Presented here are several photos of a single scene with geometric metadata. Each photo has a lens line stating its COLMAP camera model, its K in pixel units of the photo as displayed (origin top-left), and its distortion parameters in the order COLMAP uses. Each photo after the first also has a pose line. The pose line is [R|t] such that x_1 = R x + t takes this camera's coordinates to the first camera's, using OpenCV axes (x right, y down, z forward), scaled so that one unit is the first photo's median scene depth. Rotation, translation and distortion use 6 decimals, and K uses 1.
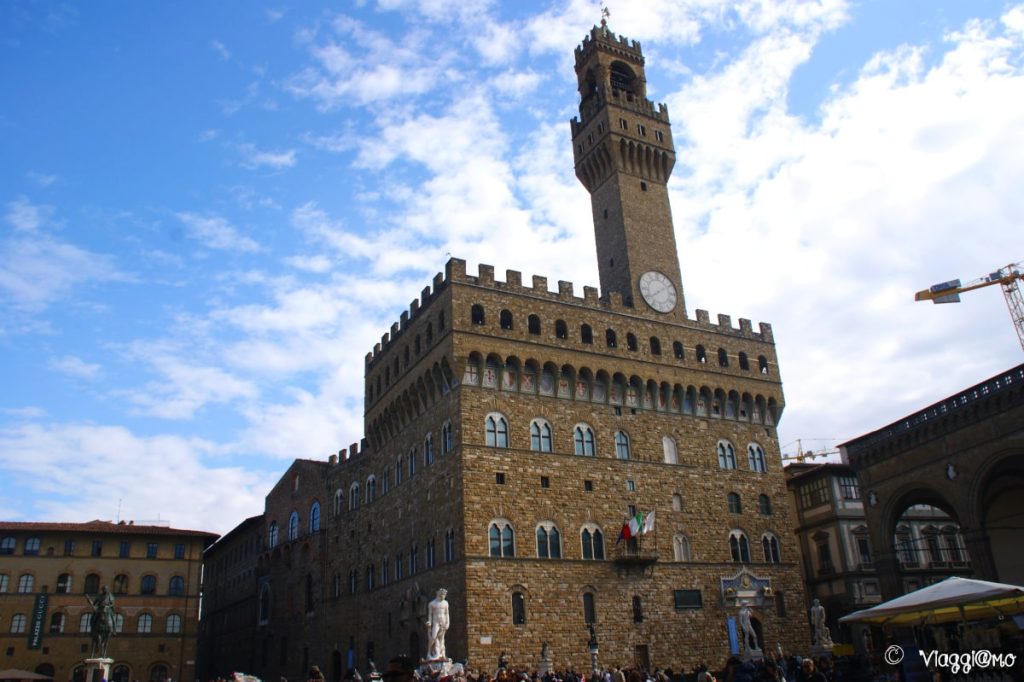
lens RADIAL K [[800.1, 0, 504.3], [0, 800.1, 343.9], [0, 0, 1]] dist [-0.168475, 0.117056]
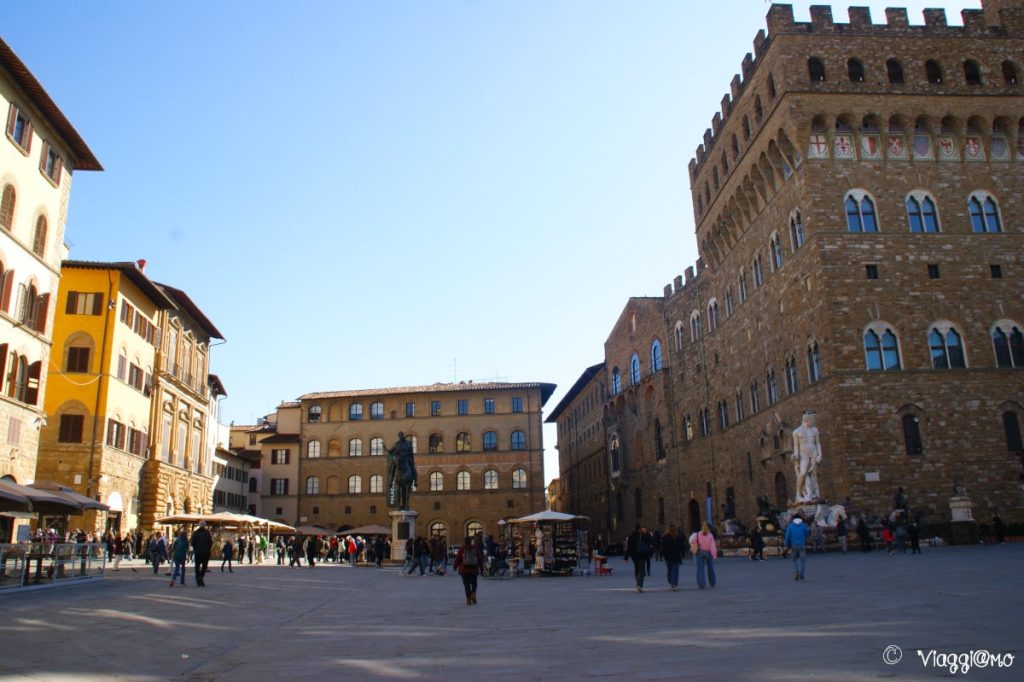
lens RADIAL K [[800.1, 0, 504.3], [0, 800.1, 343.9], [0, 0, 1]] dist [-0.168475, 0.117056]
pose [[0.901120, -0.087433, -0.424663, -0.012582], [0.159961, 0.977402, 0.138195, 0.067876], [0.402983, -0.192459, 0.894742, 0.152298]]
